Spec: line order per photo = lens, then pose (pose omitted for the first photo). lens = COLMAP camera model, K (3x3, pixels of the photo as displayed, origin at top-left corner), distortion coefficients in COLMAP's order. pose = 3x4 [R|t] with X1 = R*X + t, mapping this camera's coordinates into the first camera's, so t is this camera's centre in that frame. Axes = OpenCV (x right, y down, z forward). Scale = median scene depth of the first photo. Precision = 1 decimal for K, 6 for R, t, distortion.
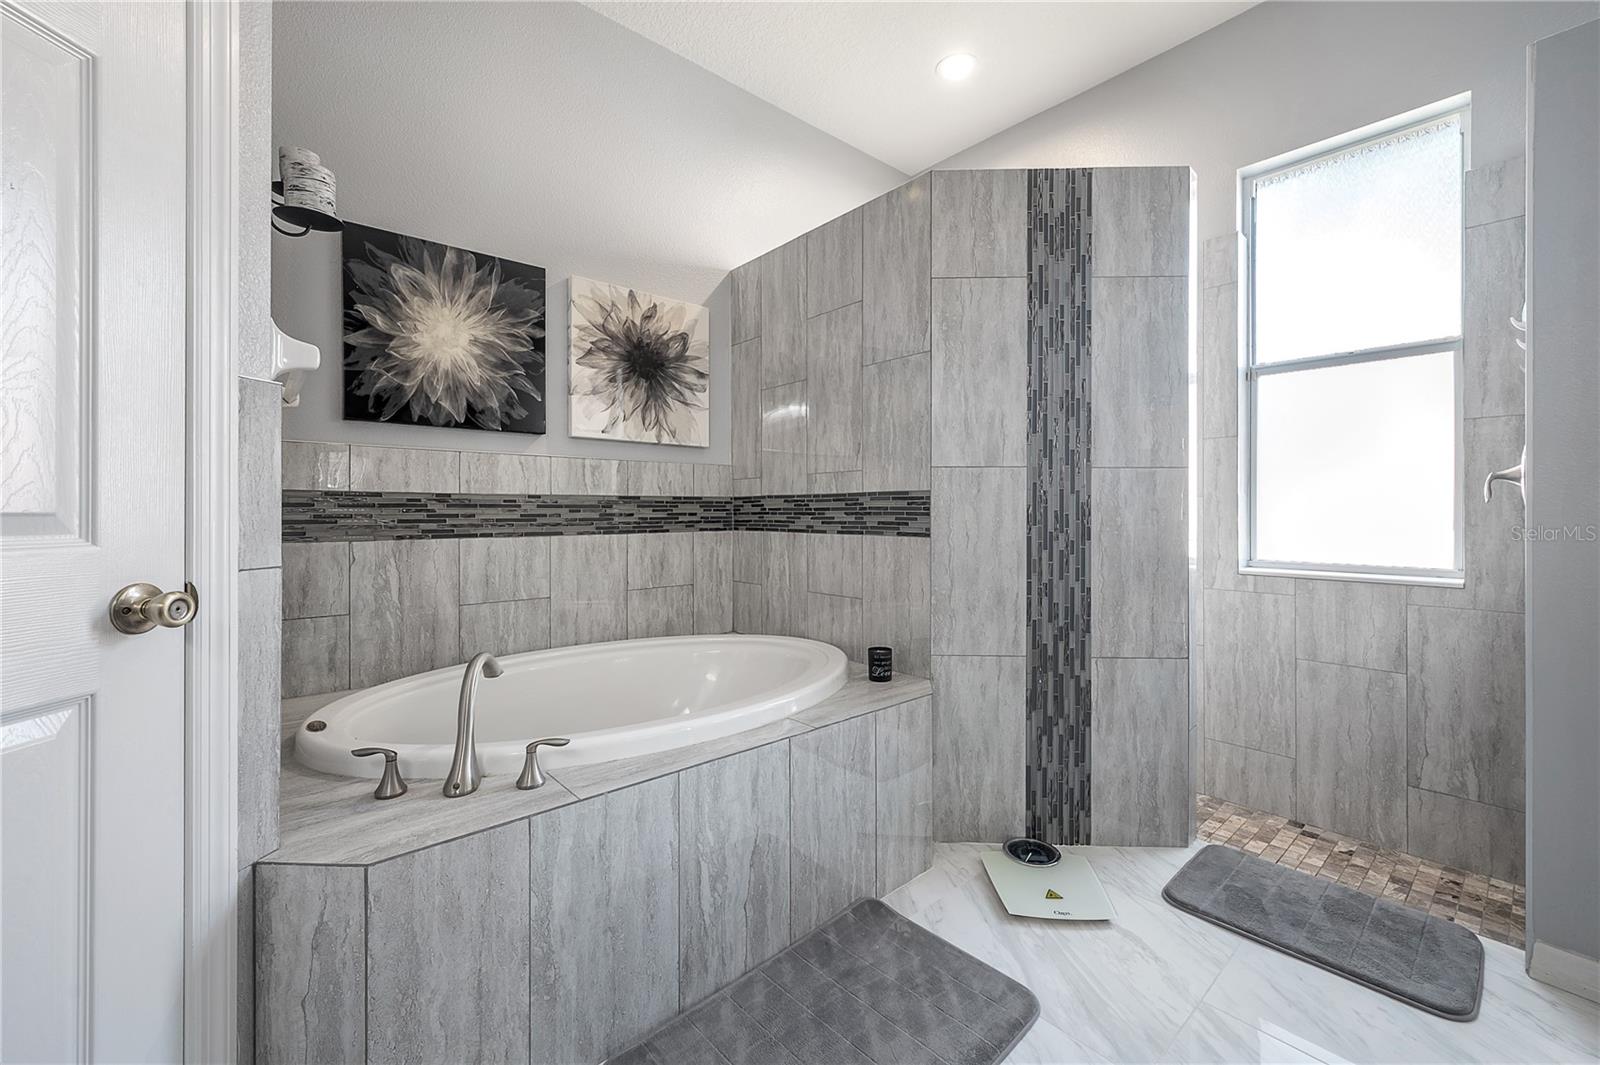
lens RADIAL K [[652.3, 0, 798.5], [0, 652.3, 511.5], [0, 0, 1]] dist [-0.001814, 0.000555]
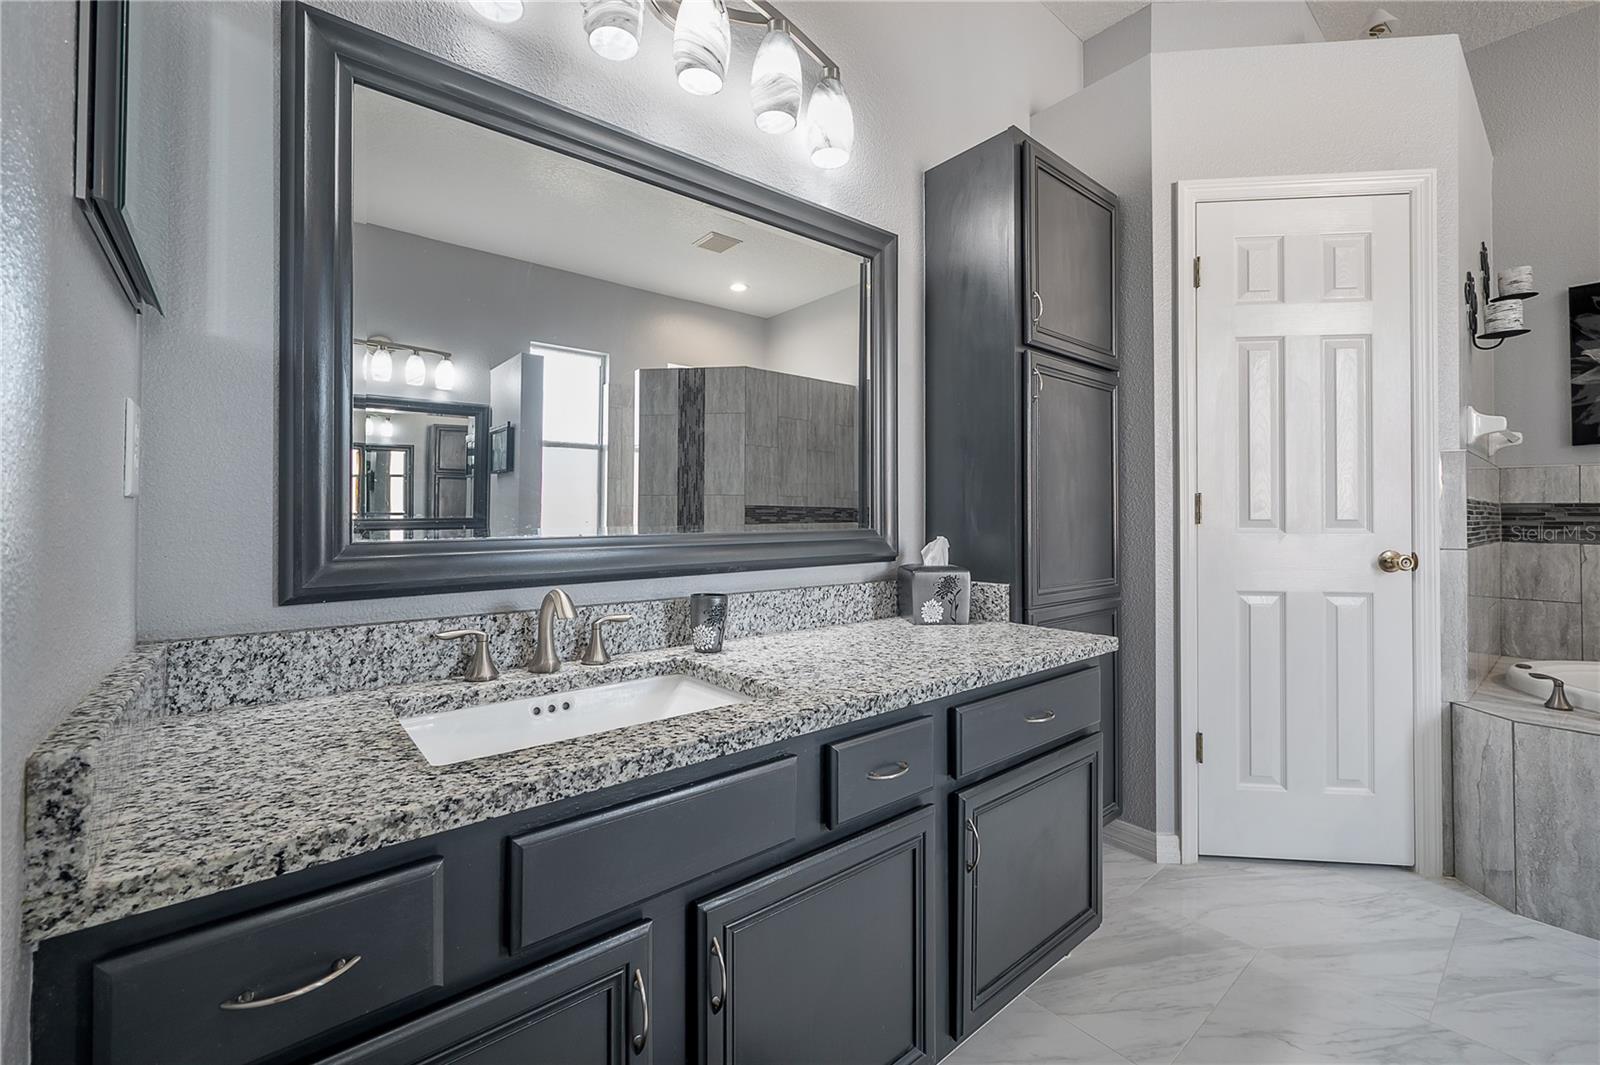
lens RADIAL K [[652.3, 0, 798.5], [0, 652.3, 511.5], [0, 0, 1]] dist [-0.001814, 0.000555]
pose [[-0.023749, -0.009330, -0.999674, 1.137987], [-0.001214, 0.999956, -0.009303, -0.003622], [0.999717, 0.000993, -0.023759, -0.882046]]
